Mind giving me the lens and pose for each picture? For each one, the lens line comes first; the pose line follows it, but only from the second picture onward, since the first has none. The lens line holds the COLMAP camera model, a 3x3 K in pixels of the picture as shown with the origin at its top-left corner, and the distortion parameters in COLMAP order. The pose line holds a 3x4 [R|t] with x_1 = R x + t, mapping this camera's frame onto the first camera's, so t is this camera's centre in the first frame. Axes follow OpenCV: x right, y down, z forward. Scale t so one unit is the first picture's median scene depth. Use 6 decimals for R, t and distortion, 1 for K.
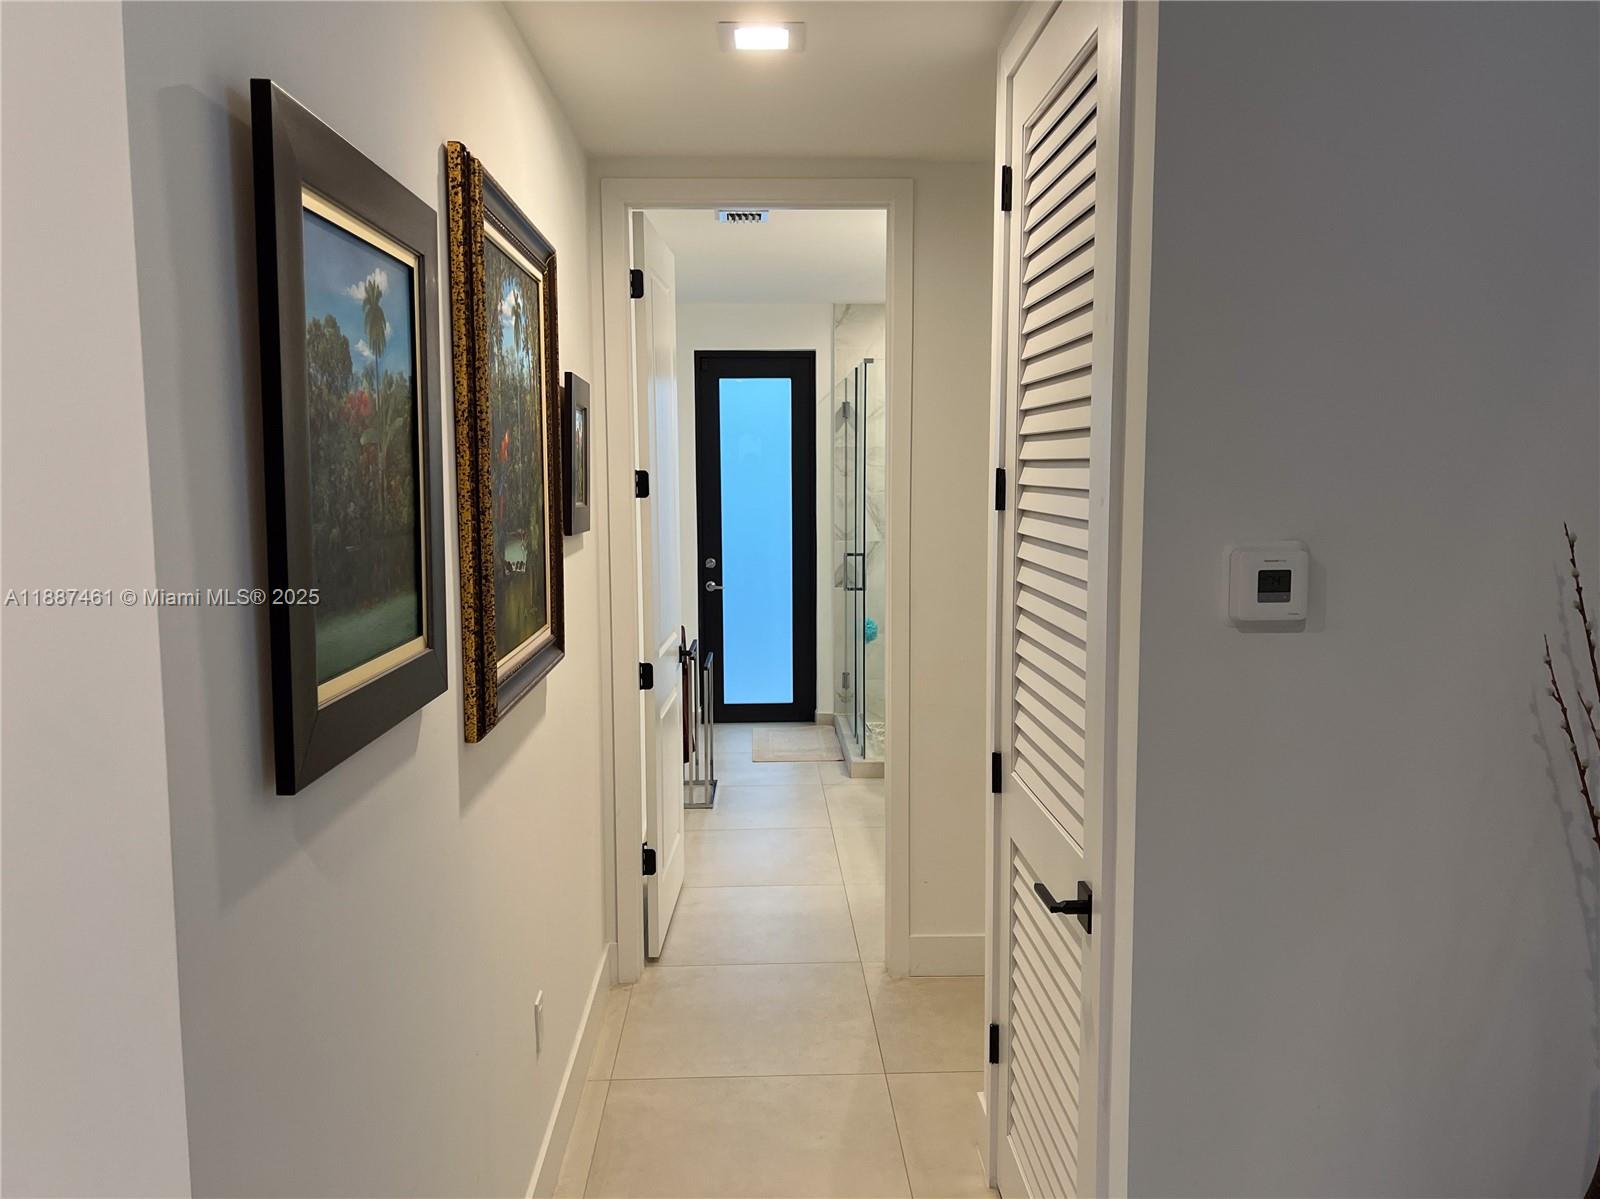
lens RADIAL K [[1194.1, 0, 800.0], [0, 1194.1, 599.5], [0, 0, 1]] dist [0.096350, -0.261831]
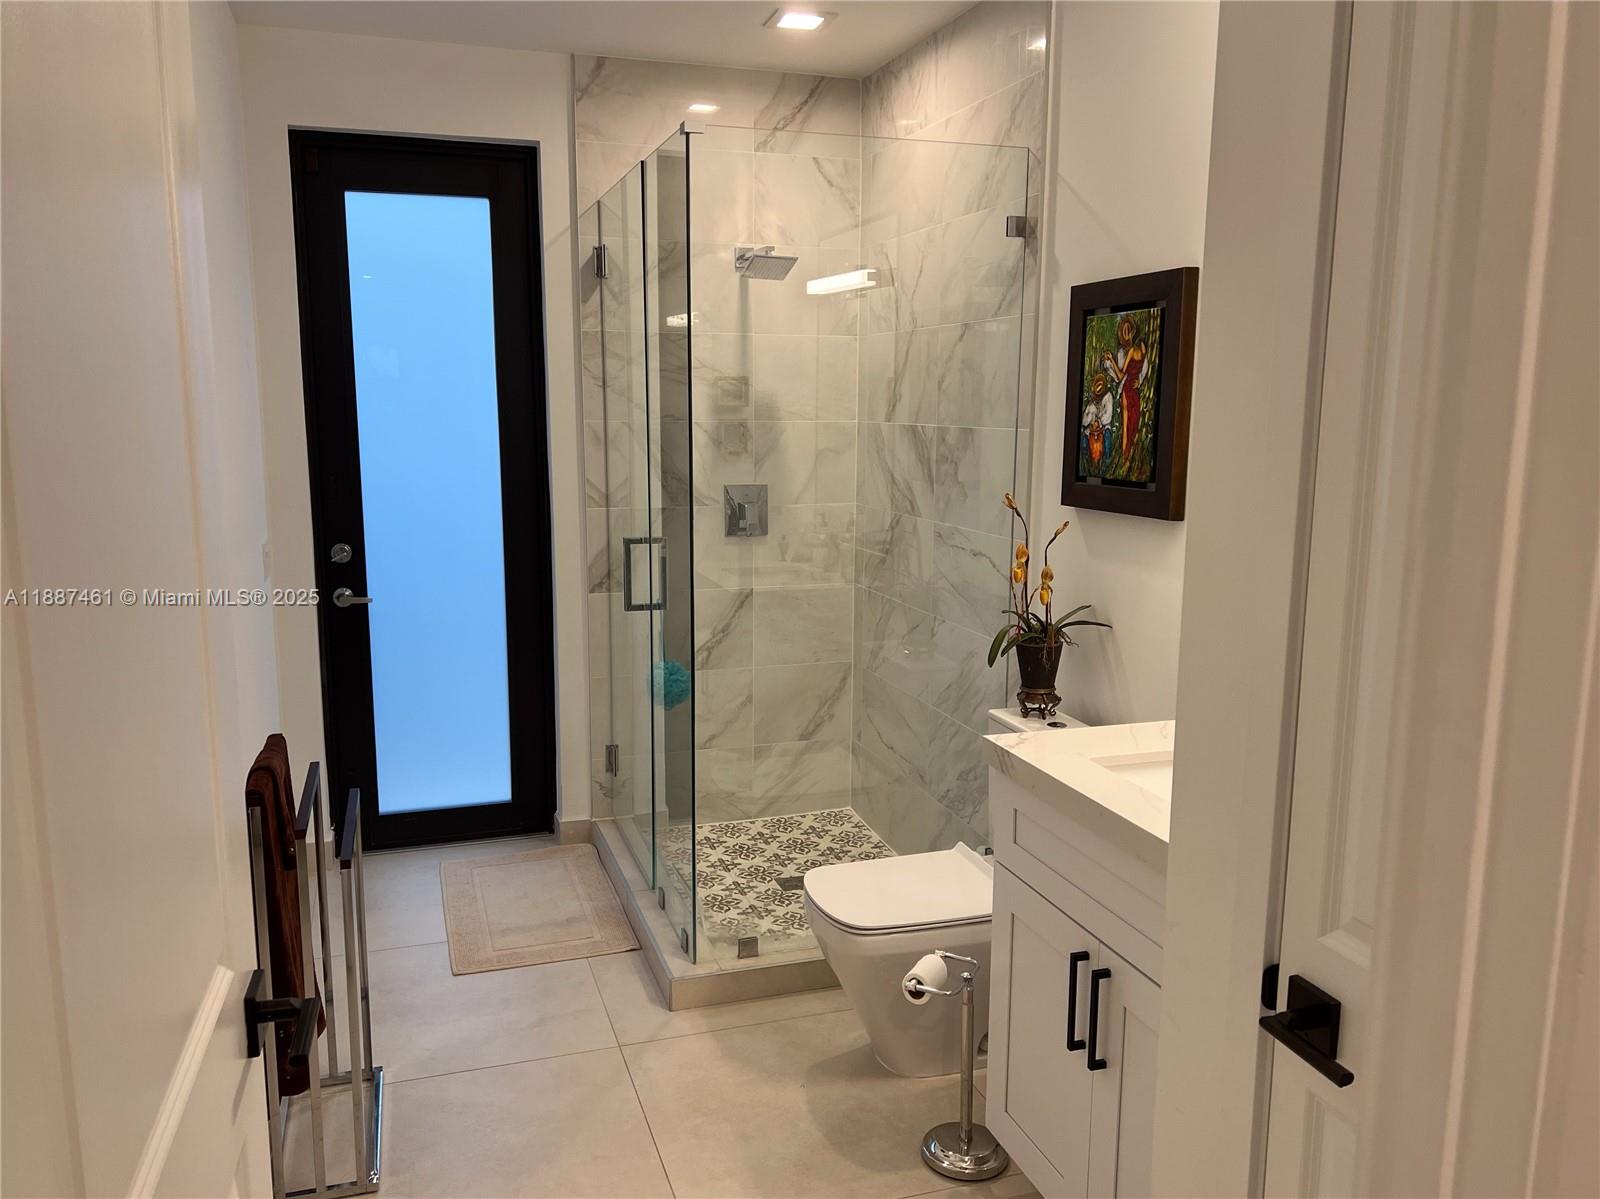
lens RADIAL K [[1194.1, 0, 800.0], [0, 1194.1, 599.5], [0, 0, 1]] dist [0.096350, -0.261831]
pose [[0.957945, -0.037170, 0.284534, -0.034162], [0.022228, 0.998208, 0.055566, -0.035913], [-0.286089, -0.046904, 0.957054, 0.451207]]
